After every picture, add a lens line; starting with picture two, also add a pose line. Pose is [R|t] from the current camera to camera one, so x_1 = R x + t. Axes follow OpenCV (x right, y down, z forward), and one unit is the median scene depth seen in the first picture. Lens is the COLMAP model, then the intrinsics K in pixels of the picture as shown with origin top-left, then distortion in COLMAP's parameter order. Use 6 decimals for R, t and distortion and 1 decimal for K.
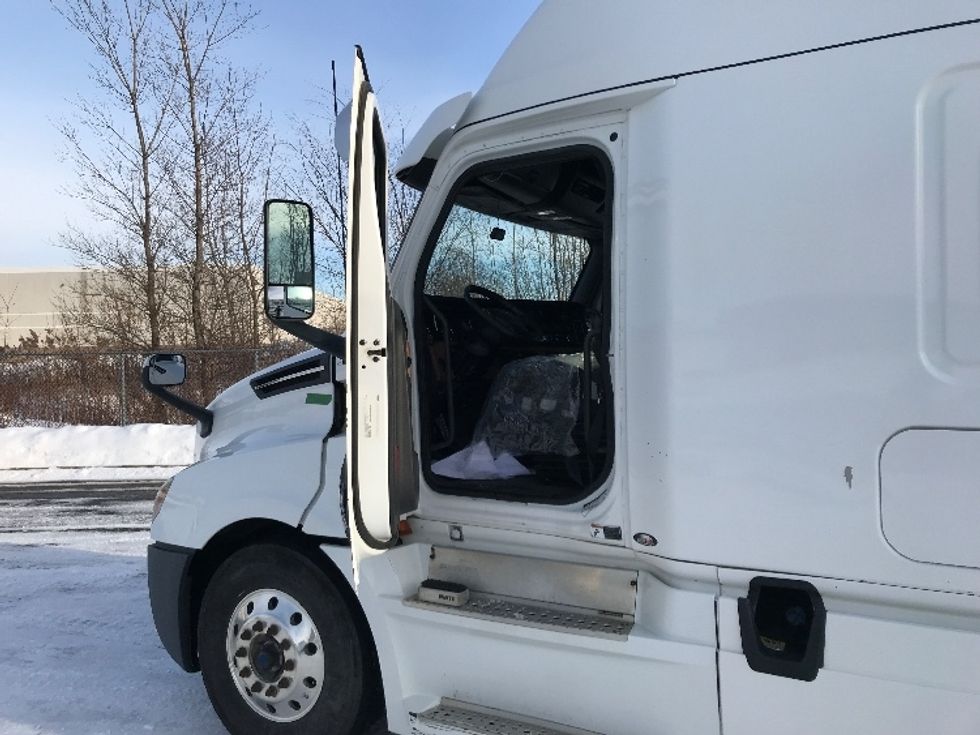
lens RADIAL K [[797.5, 0, 495.3], [0, 797.5, 364.6], [0, 0, 1]] dist [0.026029, -0.006411]
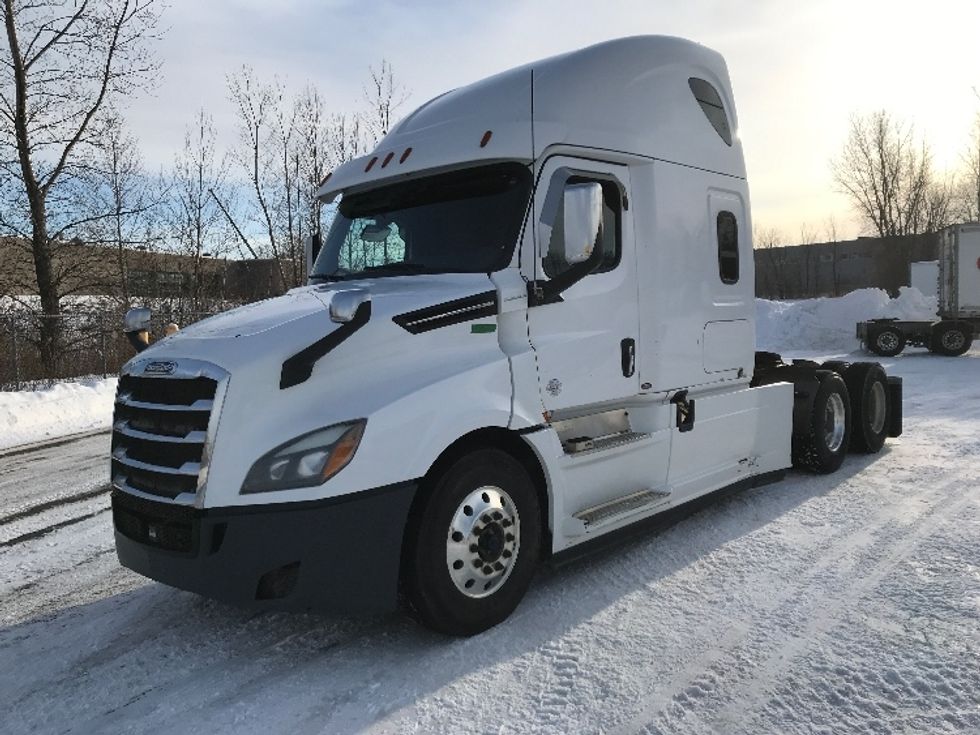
lens RADIAL K [[797.5, 0, 495.3], [0, 797.5, 364.6], [0, 0, 1]] dist [0.026029, -0.006411]
pose [[0.230368, -0.051799, 0.971724, -1.449482], [0.050299, 0.997881, 0.041269, 0.049829], [-0.971803, 0.039370, 0.232485, 0.710306]]
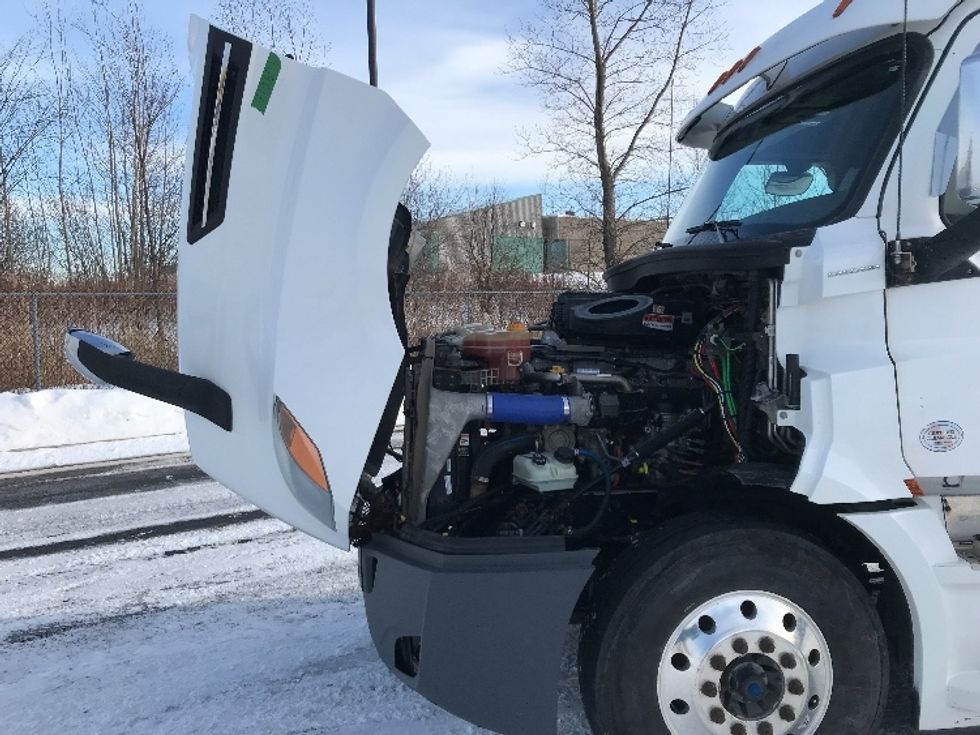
lens RADIAL K [[797.5, 0, 495.3], [0, 797.5, 364.6], [0, 0, 1]] dist [0.026029, -0.006411]
pose [[0.820564, -0.039722, 0.570173, -0.875964], [0.014702, 0.998719, 0.048419, 0.041669], [-0.571365, -0.031348, 0.820097, 0.557852]]
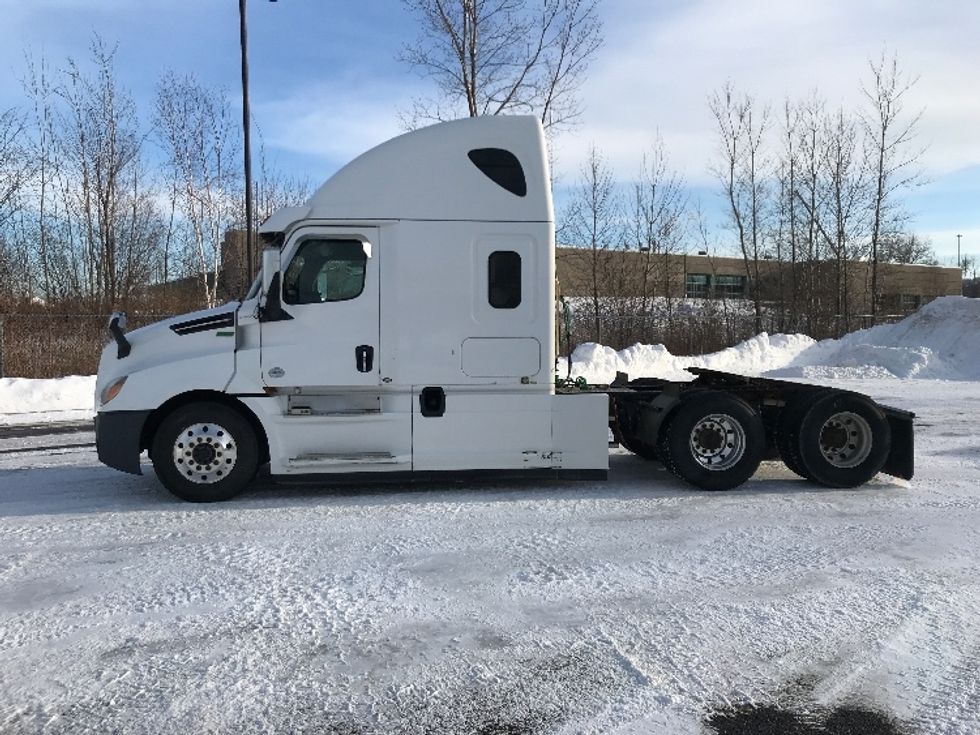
lens RADIAL K [[797.5, 0, 495.3], [0, 797.5, 364.6], [0, 0, 1]] dist [0.026029, -0.006411]
pose [[0.818708, -0.014567, 0.574025, -0.882659], [0.001686, 0.999735, 0.022966, 0.078747], [-0.574207, -0.017835, 0.818516, -1.214994]]
